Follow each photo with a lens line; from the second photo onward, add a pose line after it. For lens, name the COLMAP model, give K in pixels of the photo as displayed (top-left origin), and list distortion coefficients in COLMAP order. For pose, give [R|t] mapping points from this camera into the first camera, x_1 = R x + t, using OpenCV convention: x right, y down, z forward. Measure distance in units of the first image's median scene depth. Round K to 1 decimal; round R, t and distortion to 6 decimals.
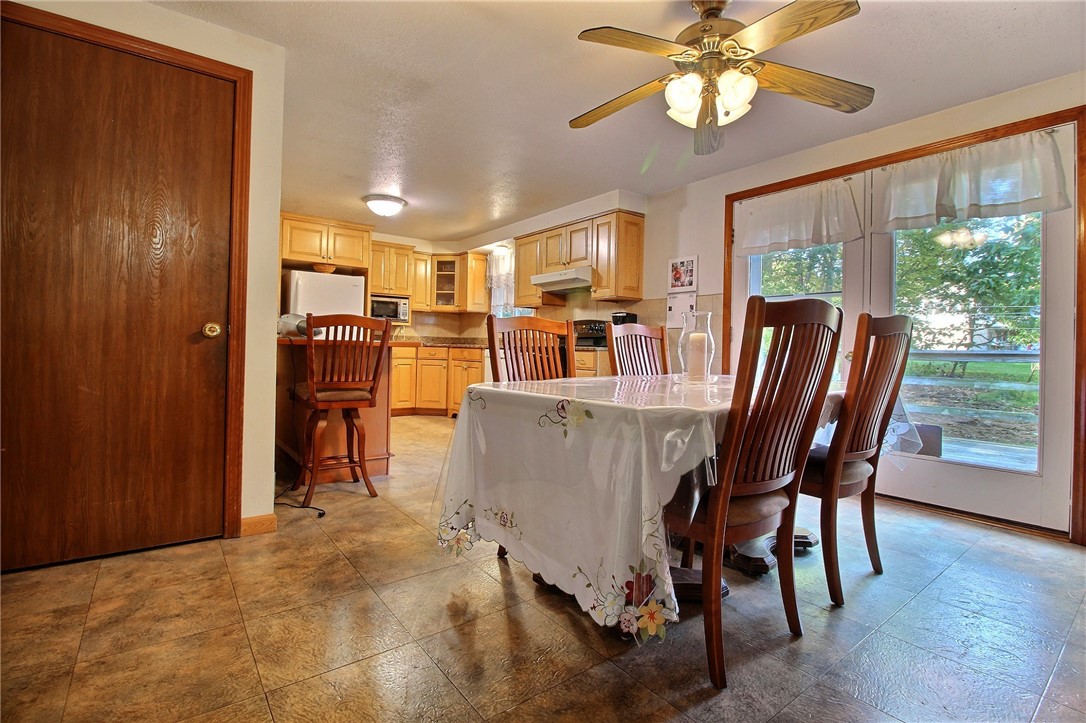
lens RADIAL K [[503.2, 0, 546.5], [0, 503.2, 348.4], [0, 0, 1]] dist [-0.001899, -0.012139]
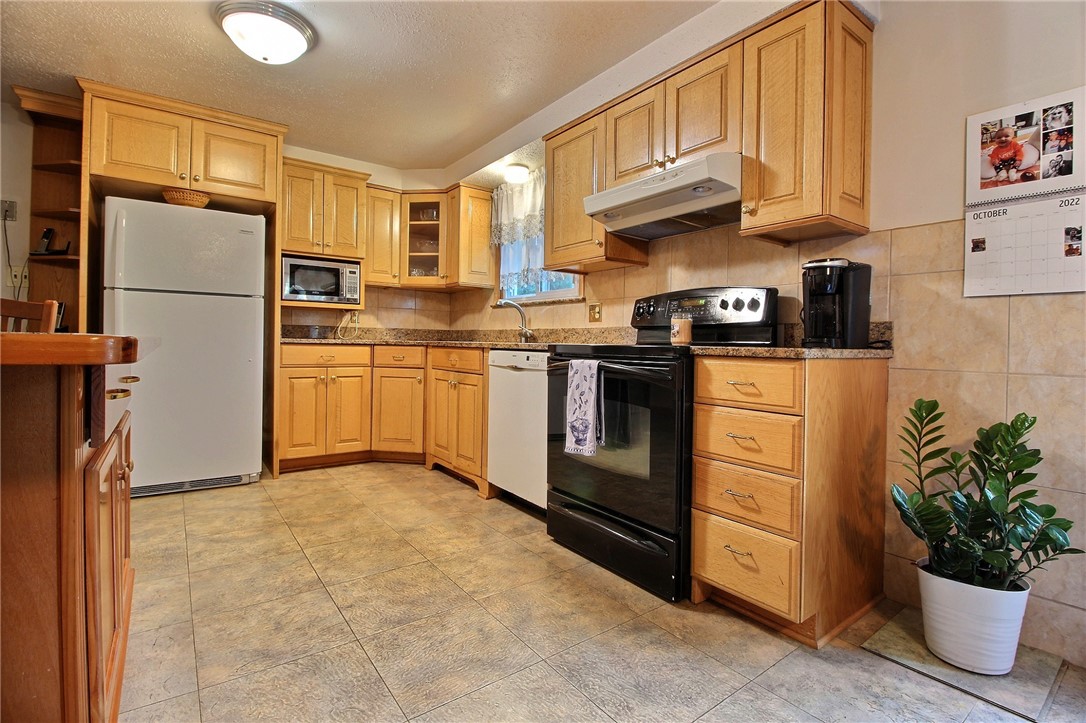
lens RADIAL K [[503.2, 0, 546.5], [0, 503.2, 348.4], [0, 0, 1]] dist [-0.001899, -0.012139]
pose [[0.999890, -0.004345, -0.014156, -0.054971], [0.004483, 0.999943, 0.009722, -0.005241], [0.014113, -0.009785, 0.999853, 0.475989]]
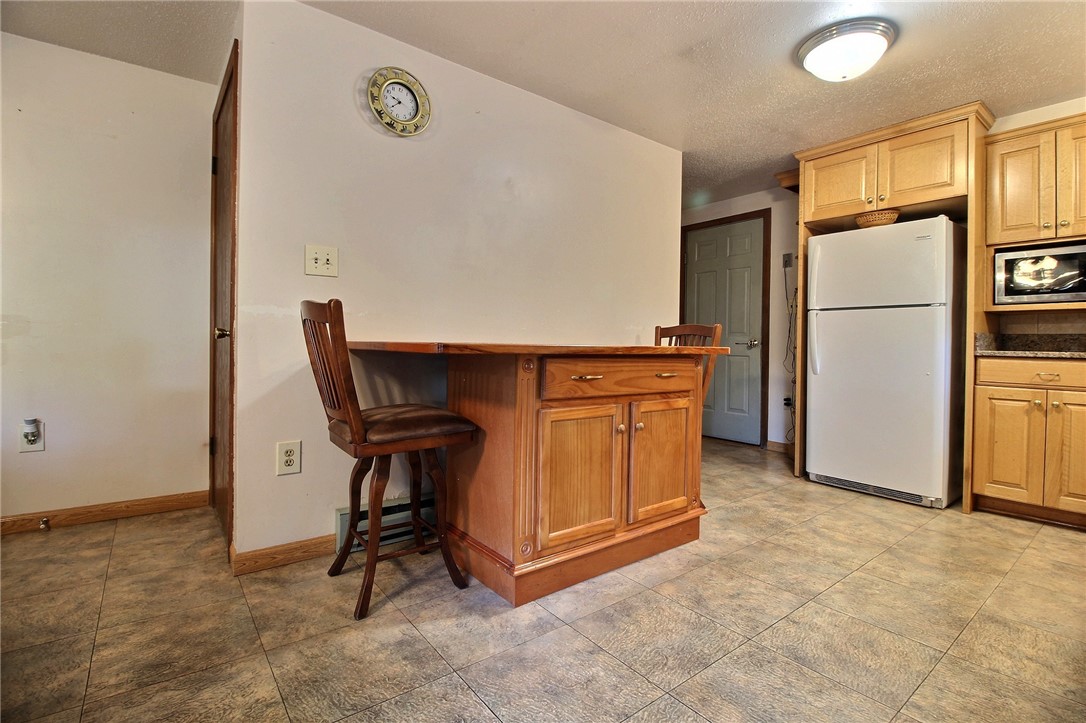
lens RADIAL K [[503.2, 0, 546.5], [0, 503.2, 348.4], [0, 0, 1]] dist [-0.001899, -0.012139]
pose [[0.009215, -0.012107, -0.999884, 0.117980], [-0.015855, 0.999799, -0.012252, -0.001921], [0.999832, 0.015966, 0.009021, 0.626204]]
